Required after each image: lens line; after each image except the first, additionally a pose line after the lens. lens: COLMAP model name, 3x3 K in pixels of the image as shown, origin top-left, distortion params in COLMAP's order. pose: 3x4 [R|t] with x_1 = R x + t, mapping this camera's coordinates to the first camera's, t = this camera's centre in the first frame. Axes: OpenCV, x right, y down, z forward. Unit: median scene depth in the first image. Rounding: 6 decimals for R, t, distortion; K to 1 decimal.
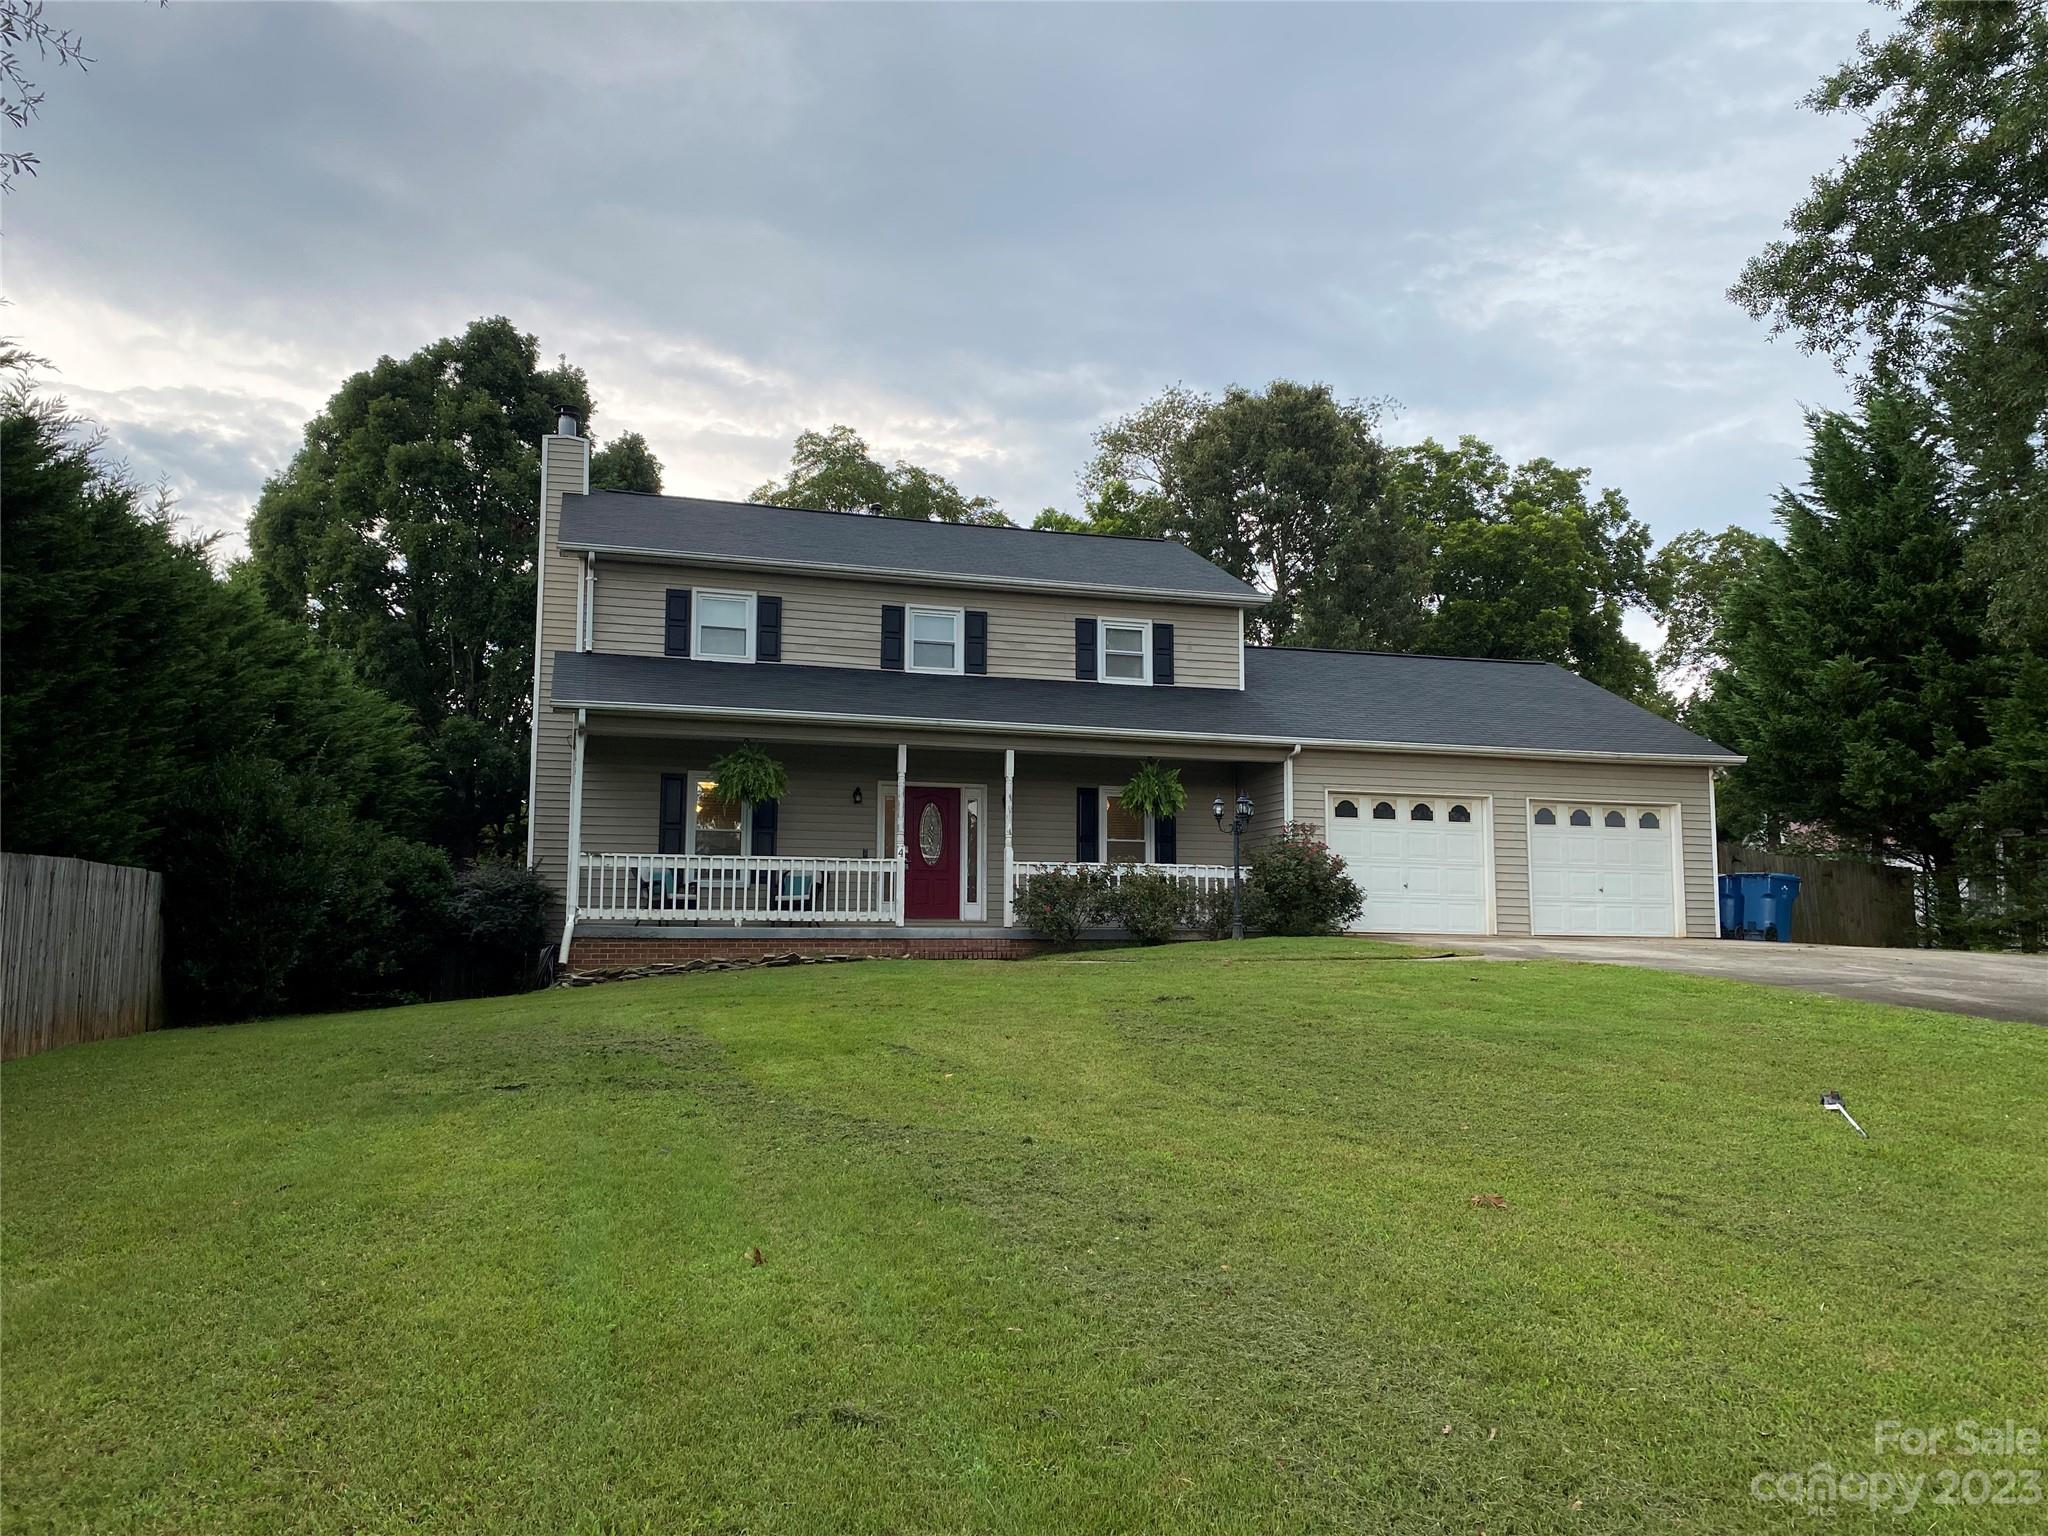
lens RADIAL K [[1542.8, 0, 1033.4], [0, 1542.8, 754.5], [0, 0, 1]] dist [0.046409, -0.057296]
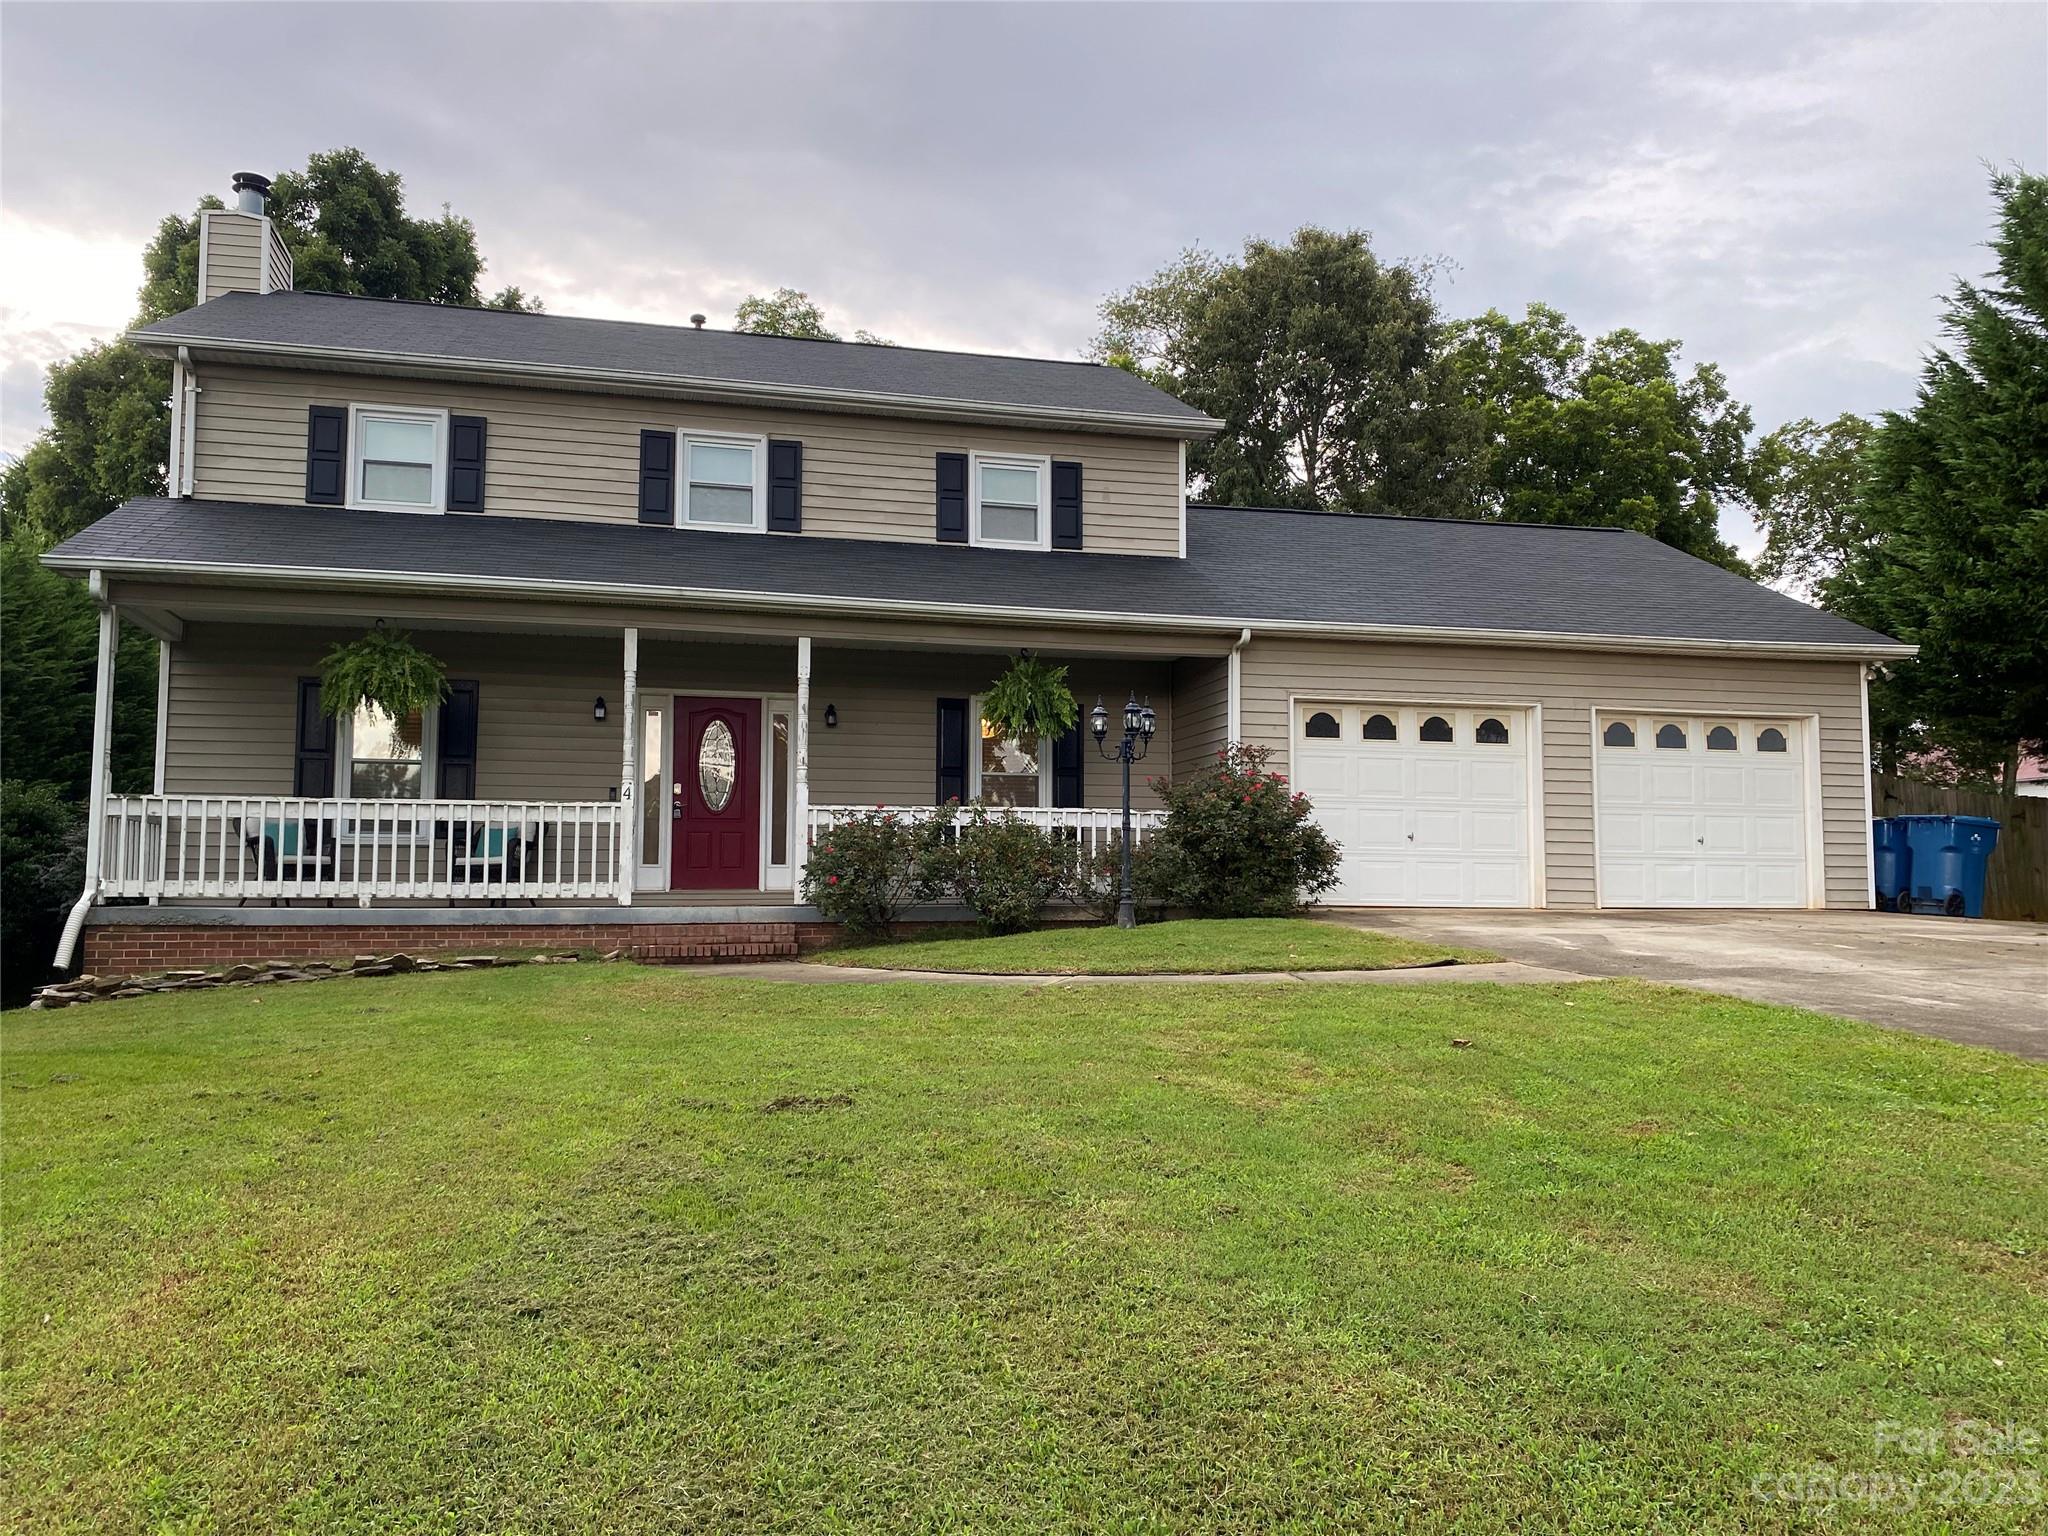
lens RADIAL K [[1542.8, 0, 1017.5], [0, 1542.8, 776.4], [0, 0, 1]] dist [0.046409, -0.057296]
pose [[0.998925, -0.004079, -0.046181, 0.095169], [0.006696, 0.998371, 0.056656, 0.017451], [0.045875, -0.056904, 0.997325, 0.300581]]
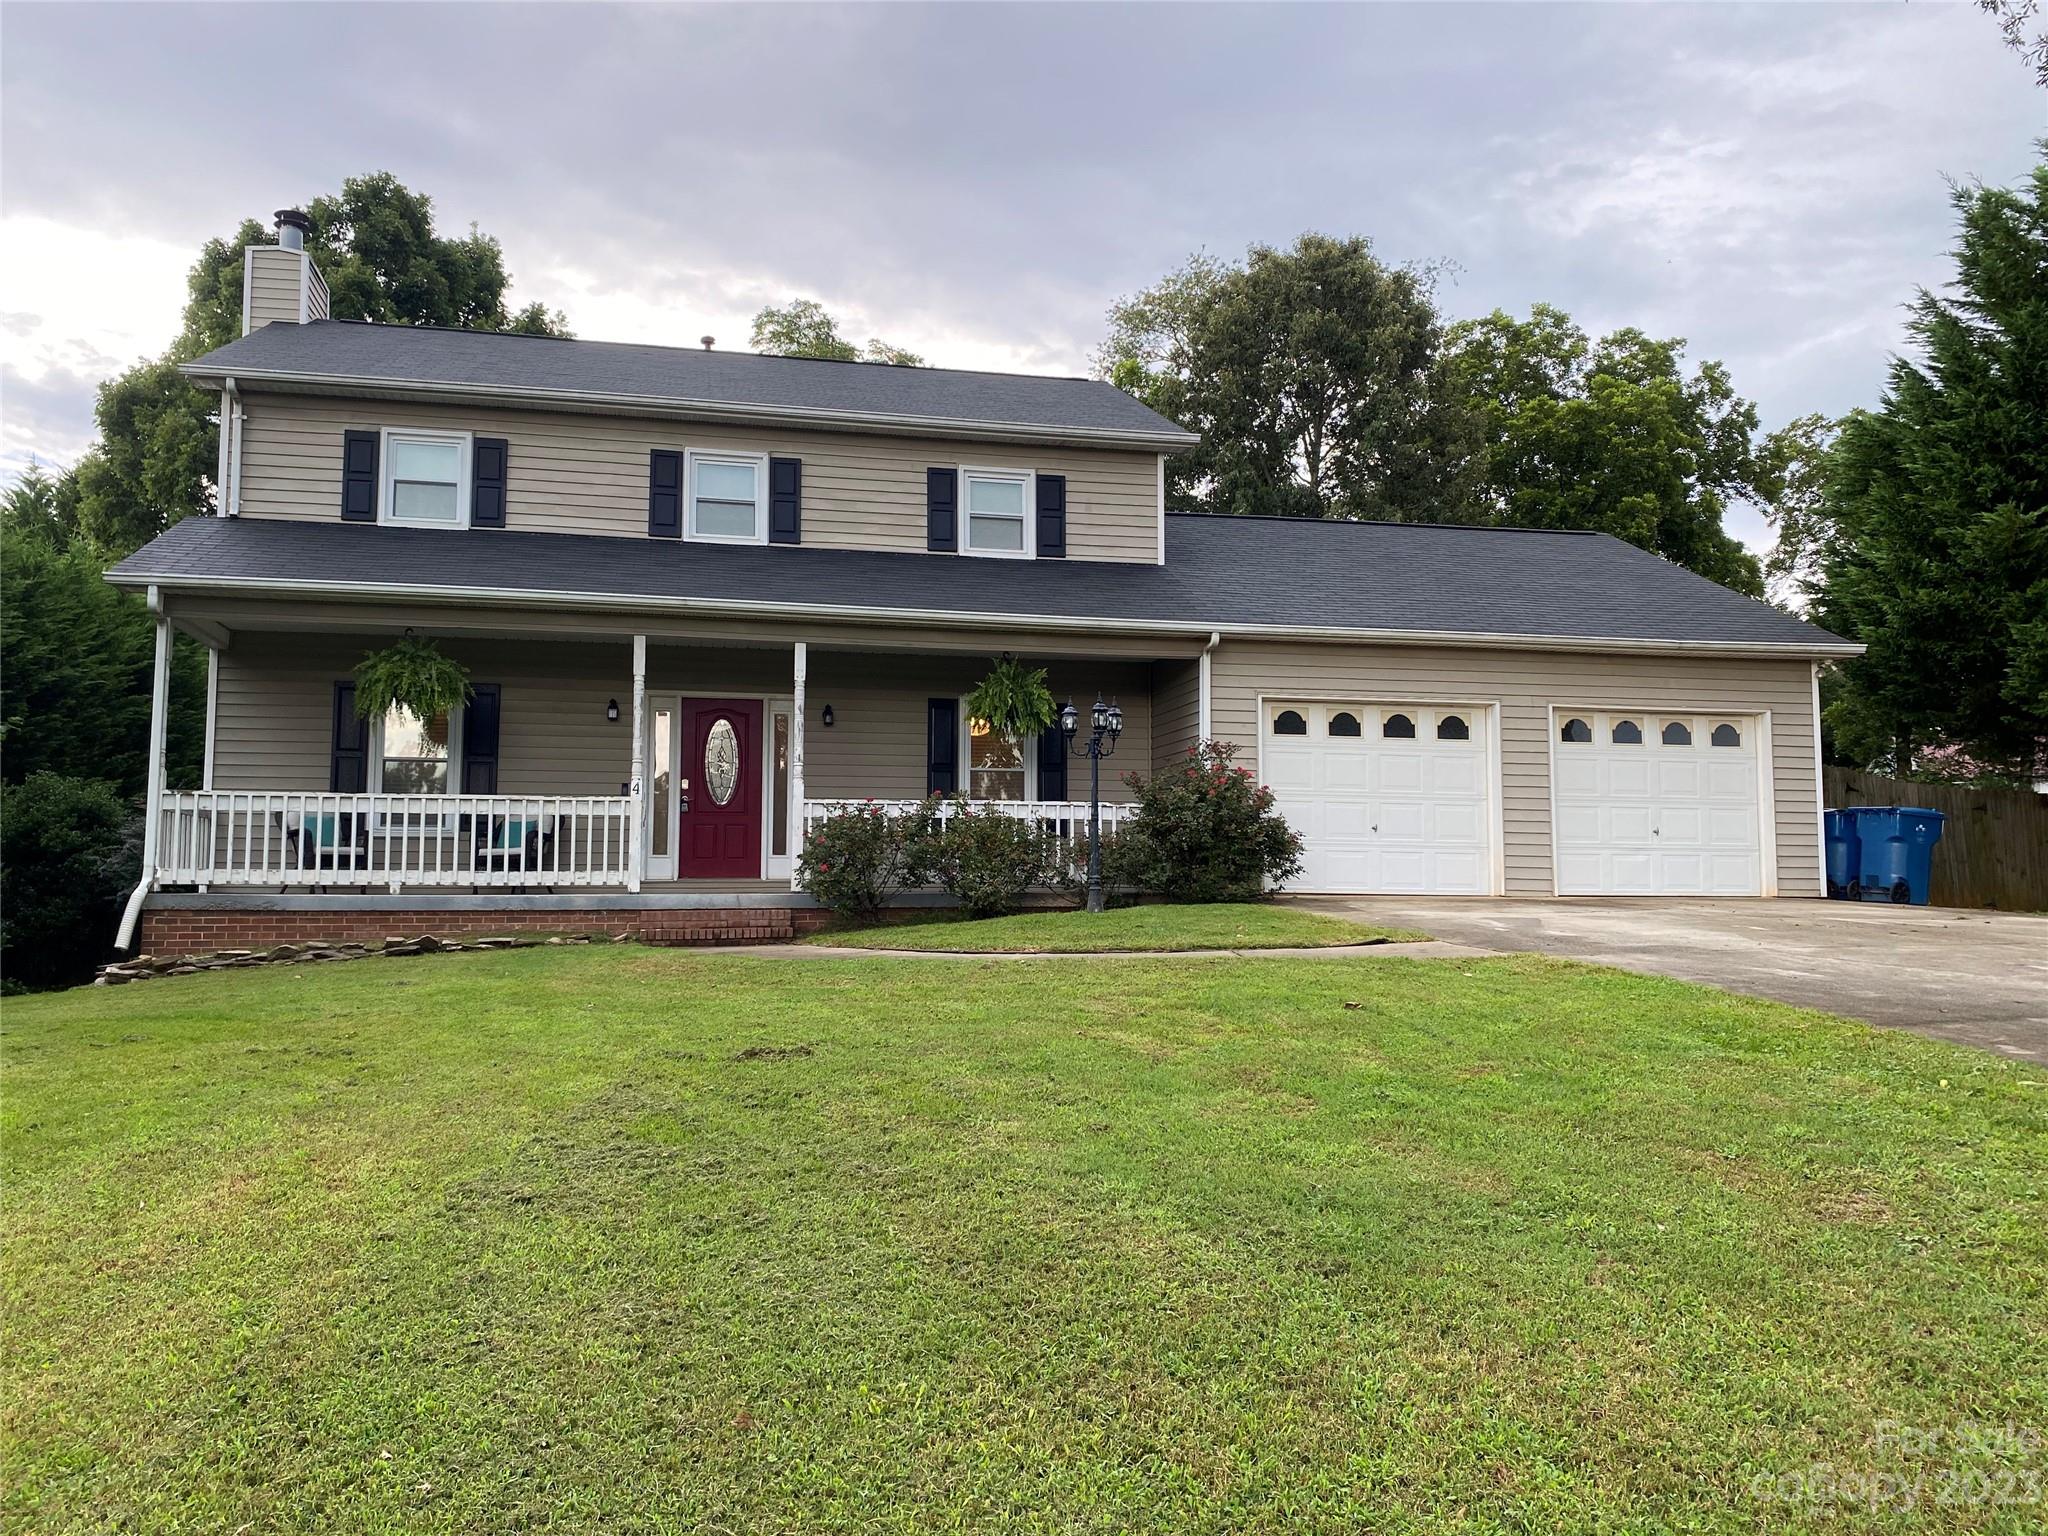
lens RADIAL K [[1542.8, 0, 1001.8], [0, 1542.8, 755.1], [0, 0, 1]] dist [0.046409, -0.057296]
pose [[0.997380, -0.007675, -0.071928, 0.114712], [0.010954, 0.998914, 0.045294, 0.015512], [0.071503, -0.045963, 0.996381, 0.260282]]
